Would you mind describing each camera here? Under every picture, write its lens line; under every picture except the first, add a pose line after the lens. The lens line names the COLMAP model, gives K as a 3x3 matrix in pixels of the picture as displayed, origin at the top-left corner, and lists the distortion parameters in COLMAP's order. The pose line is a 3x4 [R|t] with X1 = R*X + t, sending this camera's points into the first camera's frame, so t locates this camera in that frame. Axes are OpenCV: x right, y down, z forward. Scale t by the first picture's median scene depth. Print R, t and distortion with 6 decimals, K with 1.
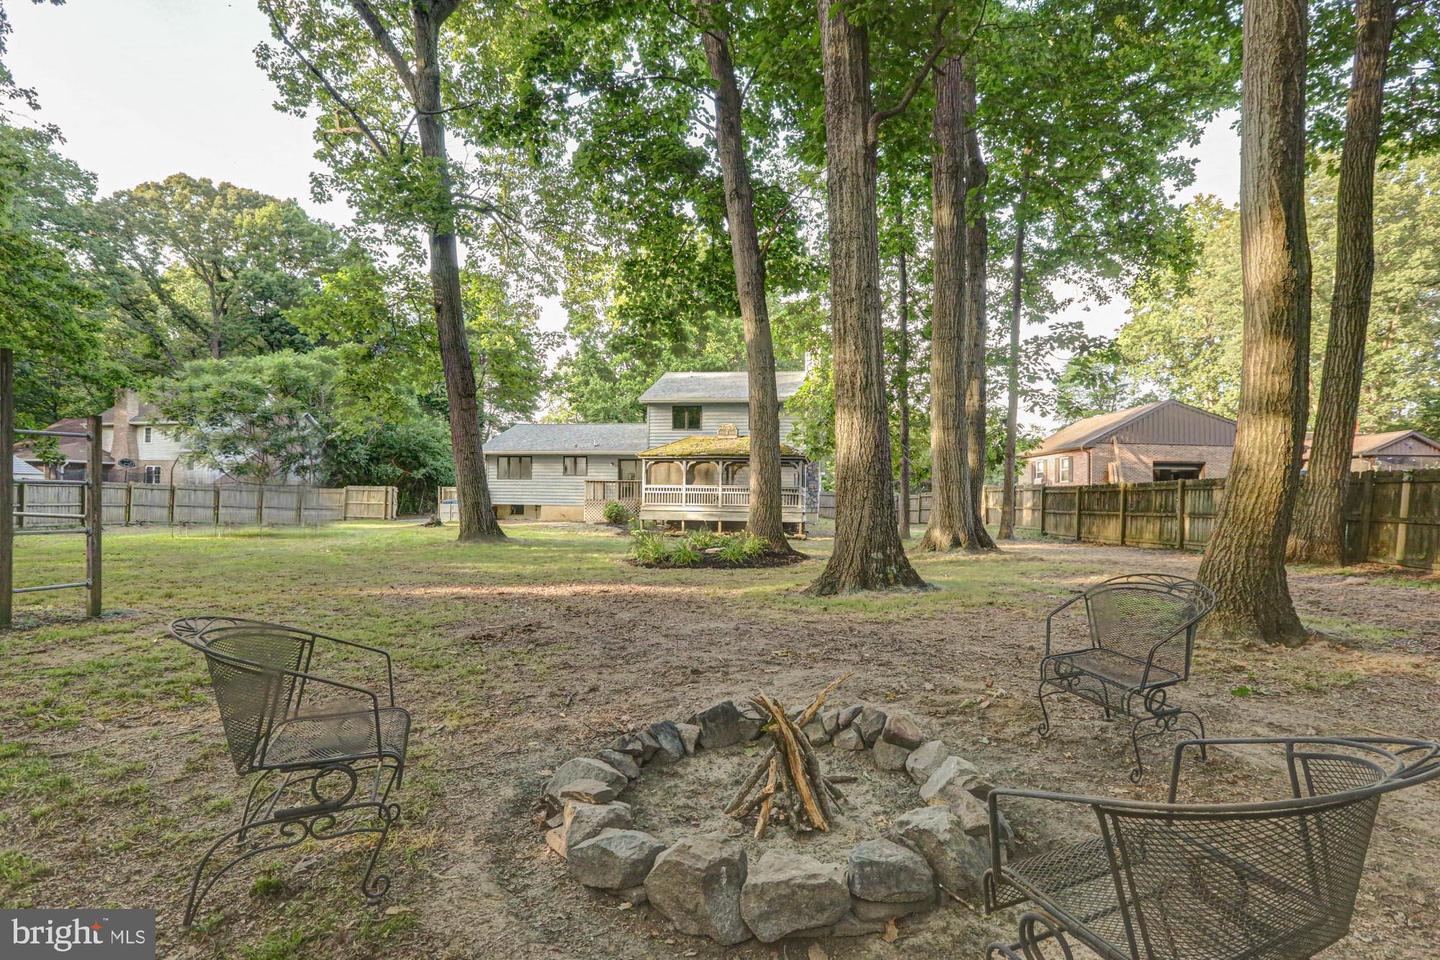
lens RADIAL K [[667.2, 0, 727.8], [0, 667.2, 491.7], [0, 0, 1]] dist [-0.047691, 0.016710]
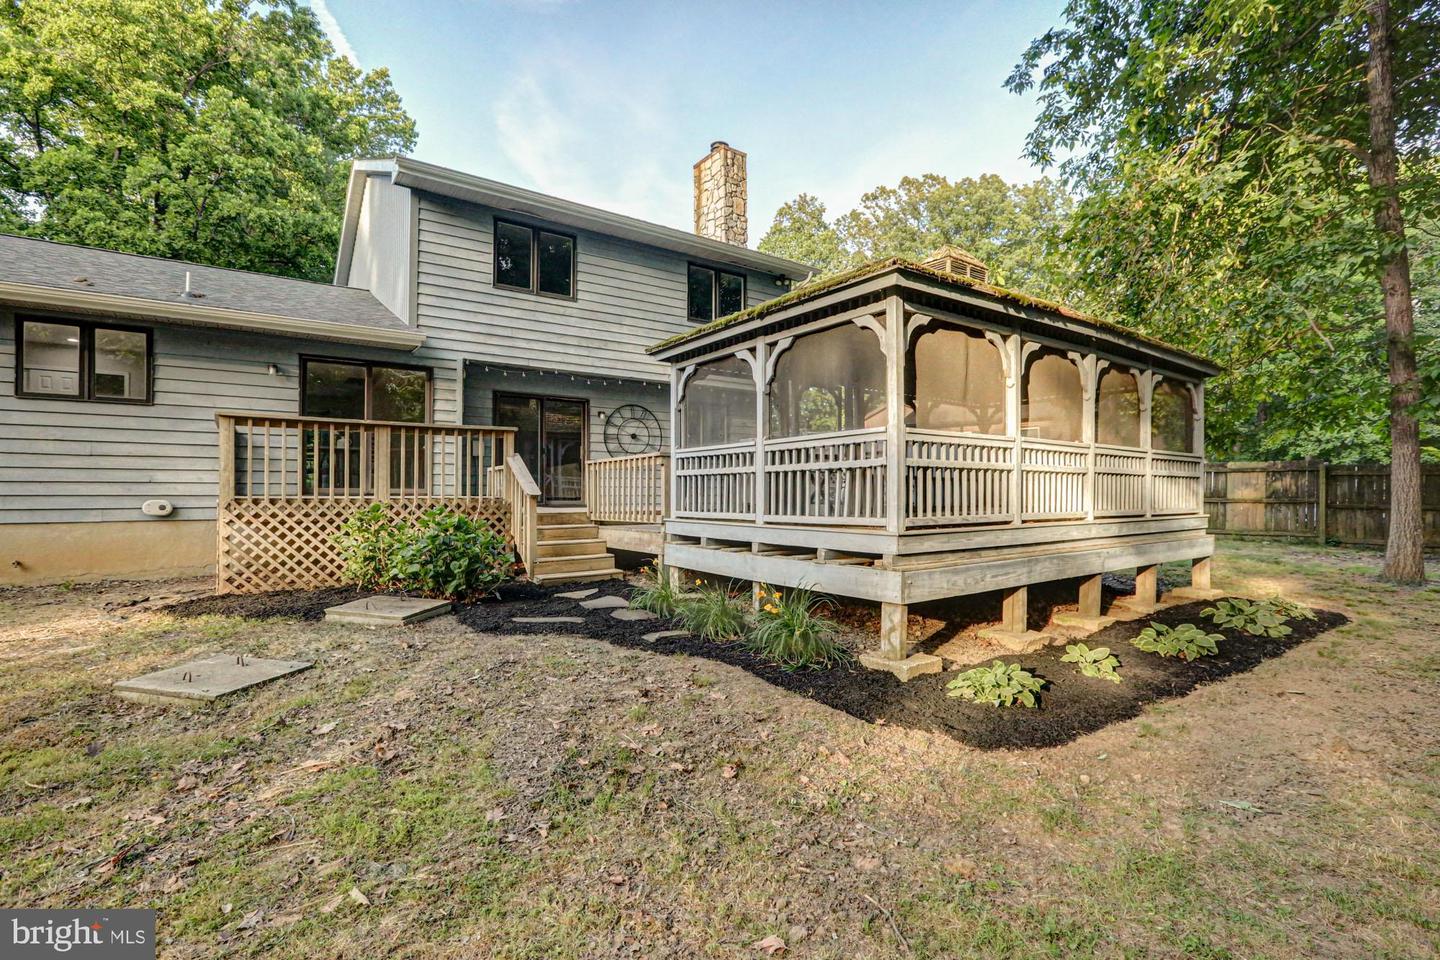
lens RADIAL K [[658.4, 0, 717.9], [0, 658.4, 525.3], [0, 0, 1]] dist [-0.044593, 0.016047]
pose [[0.744190, -0.032514, 0.667176, -0.220584], [-0.007210, 0.998365, 0.056697, 0.007266], [-0.667929, -0.047004, 0.742739, 0.680116]]
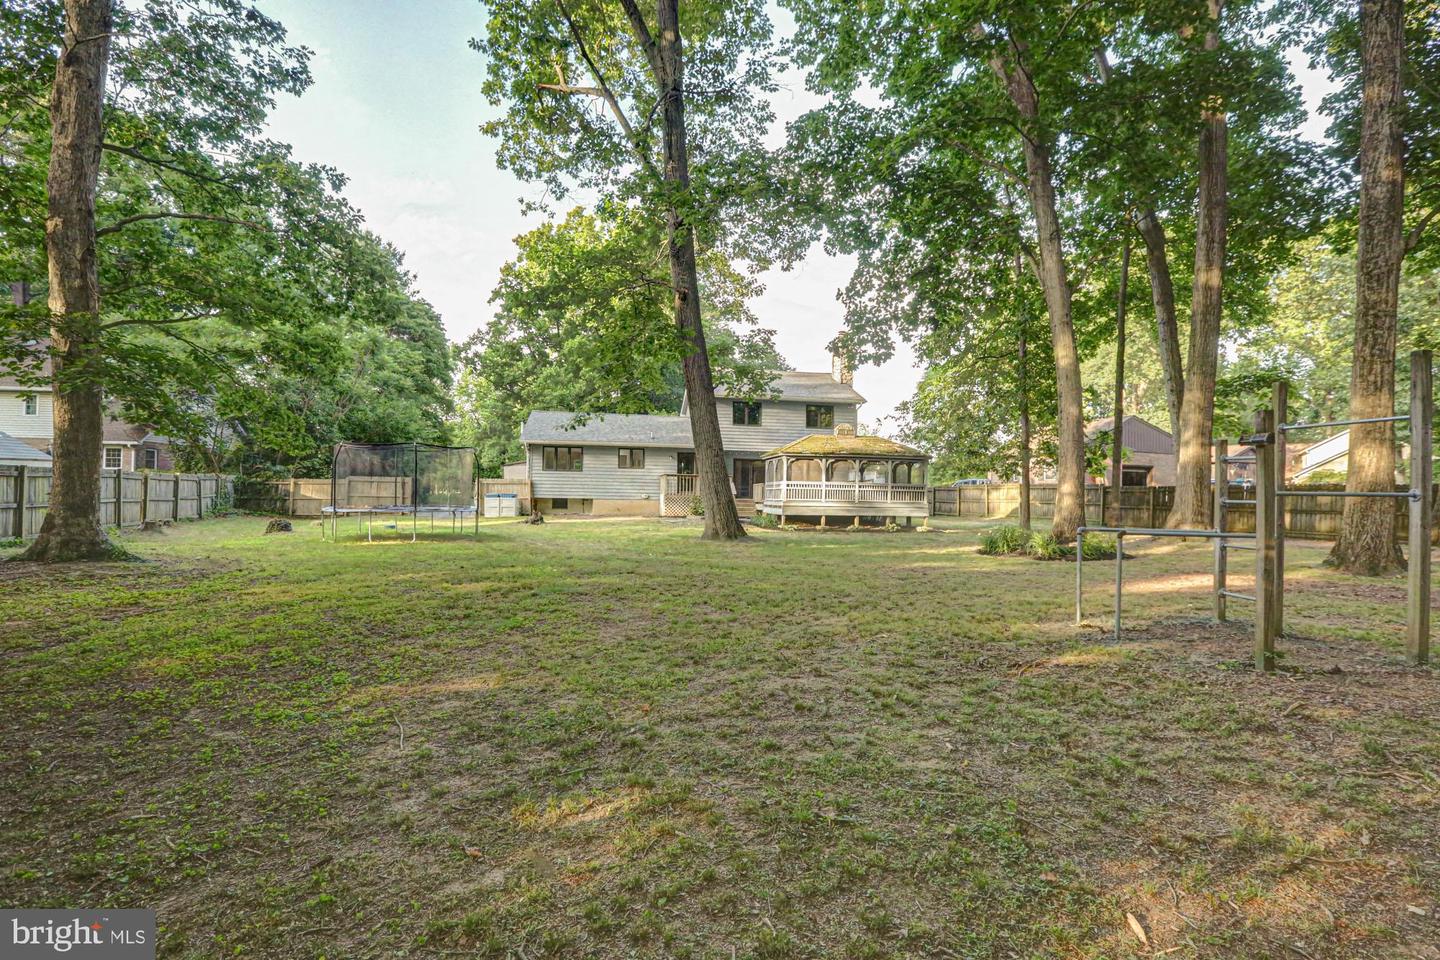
lens RADIAL K [[667.2, 0, 727.8], [0, 667.2, 491.7], [0, 0, 1]] dist [-0.047691, 0.016710]
pose [[0.955125, 0.007103, 0.296117, -0.390179], [-0.011305, 0.999858, 0.012478, -0.004063], [-0.295987, -0.015266, 0.955070, 0.032511]]
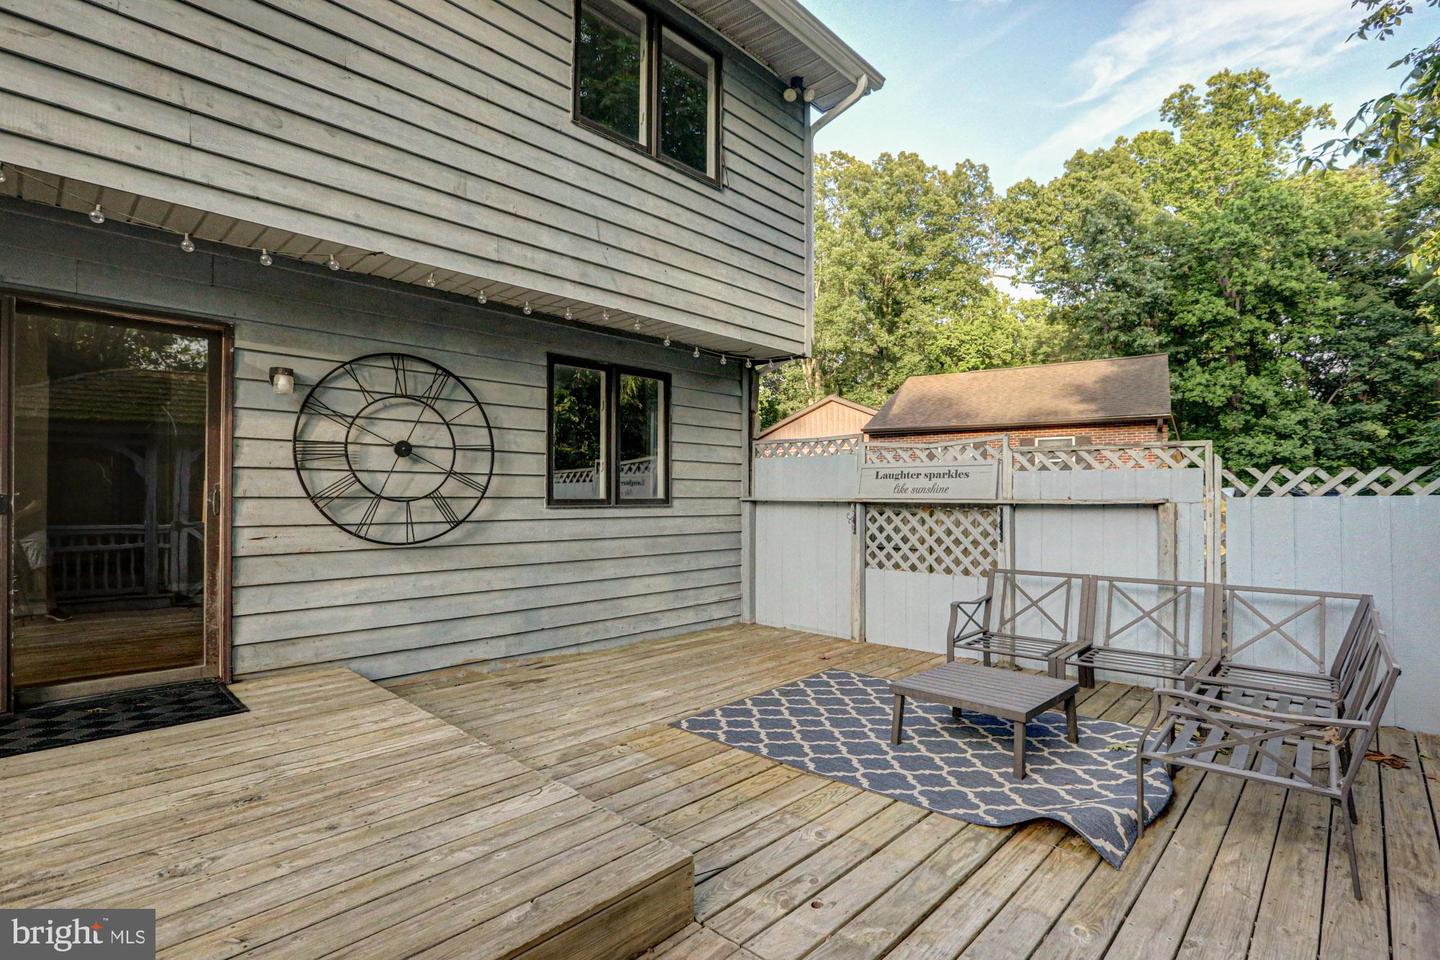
lens RADIAL K [[667.2, 0, 727.8], [0, 667.2, 491.7], [0, 0, 1]] dist [-0.047691, 0.016710]
pose [[0.589672, 0.005681, 0.807623, -0.056472], [-0.008070, 0.999967, -0.001142, -0.015881], [-0.807603, -0.005845, 0.589698, 0.885923]]
